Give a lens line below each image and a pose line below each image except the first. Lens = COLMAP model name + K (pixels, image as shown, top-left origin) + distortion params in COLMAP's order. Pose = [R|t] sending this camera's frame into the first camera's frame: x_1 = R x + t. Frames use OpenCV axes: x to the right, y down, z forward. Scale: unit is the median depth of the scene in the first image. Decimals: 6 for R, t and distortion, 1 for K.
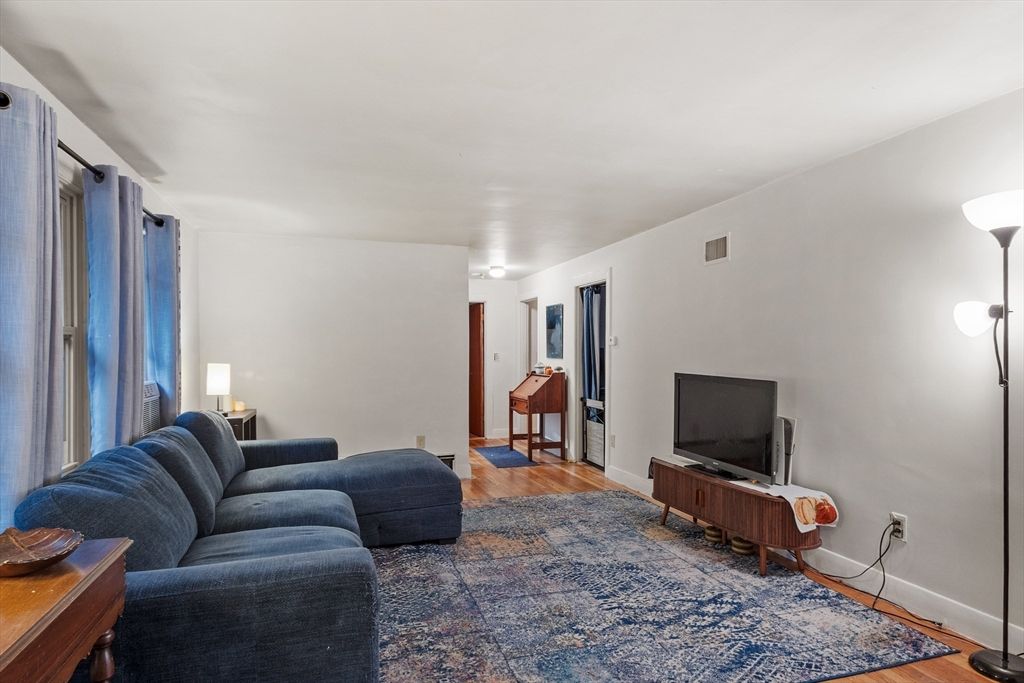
lens RADIAL K [[576.4, 0, 438.6], [0, 576.4, 355.4], [0, 0, 1]] dist [-0.002622, -0.001076]
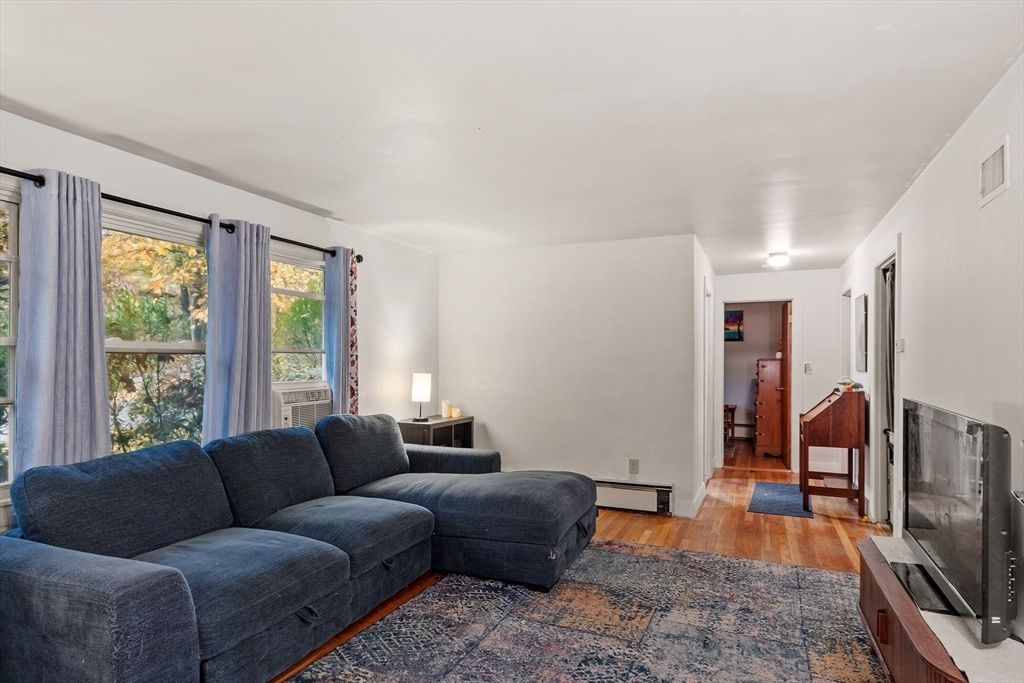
lens RADIAL K [[540.9, 0, 494.0], [0, 540.9, 358.3], [0, 0, 1]] dist [0.001293, -0.000428]
pose [[0.784668, -0.004734, -0.619898, 0.533913], [-0.002687, 0.999935, -0.011037, -0.004824], [0.619910, 0.010326, 0.784605, 0.393618]]
